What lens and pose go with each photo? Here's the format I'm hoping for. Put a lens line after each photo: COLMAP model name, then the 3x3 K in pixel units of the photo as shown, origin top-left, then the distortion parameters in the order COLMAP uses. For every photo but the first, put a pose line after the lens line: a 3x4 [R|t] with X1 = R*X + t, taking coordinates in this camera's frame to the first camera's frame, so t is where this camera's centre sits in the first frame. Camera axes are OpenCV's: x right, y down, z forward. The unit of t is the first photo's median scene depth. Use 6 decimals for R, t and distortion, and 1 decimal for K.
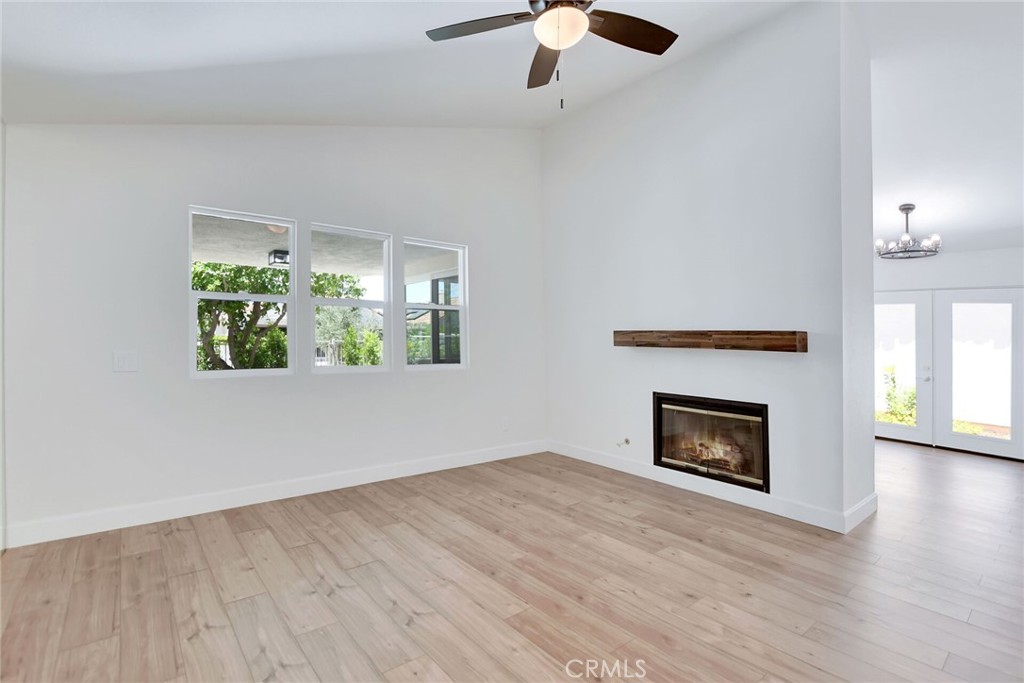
lens RADIAL K [[456.0, 0, 497.1], [0, 456.0, 339.9], [0, 0, 1]] dist [-0.025232, 0.002708]
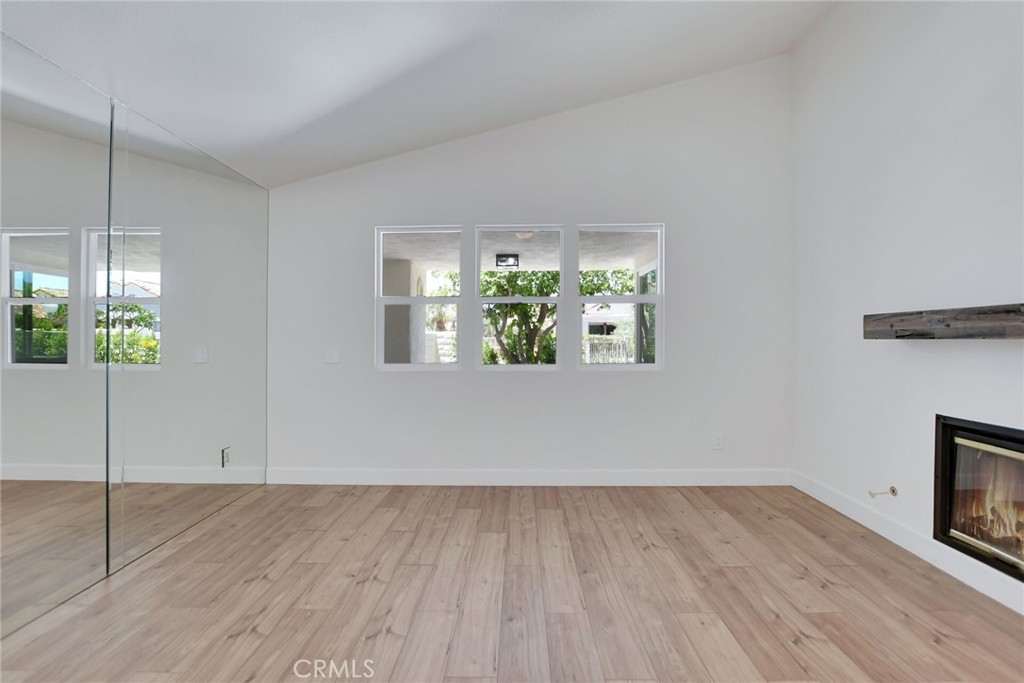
lens RADIAL K [[456.0, 0, 498.0], [0, 456.0, 347.1], [0, 0, 1]] dist [-0.025232, 0.002708]
pose [[0.775603, -0.010139, -0.631139, 0.322707], [0.022428, 0.999682, 0.011501, 0.008195], [0.630822, -0.023075, 0.775584, 0.238760]]
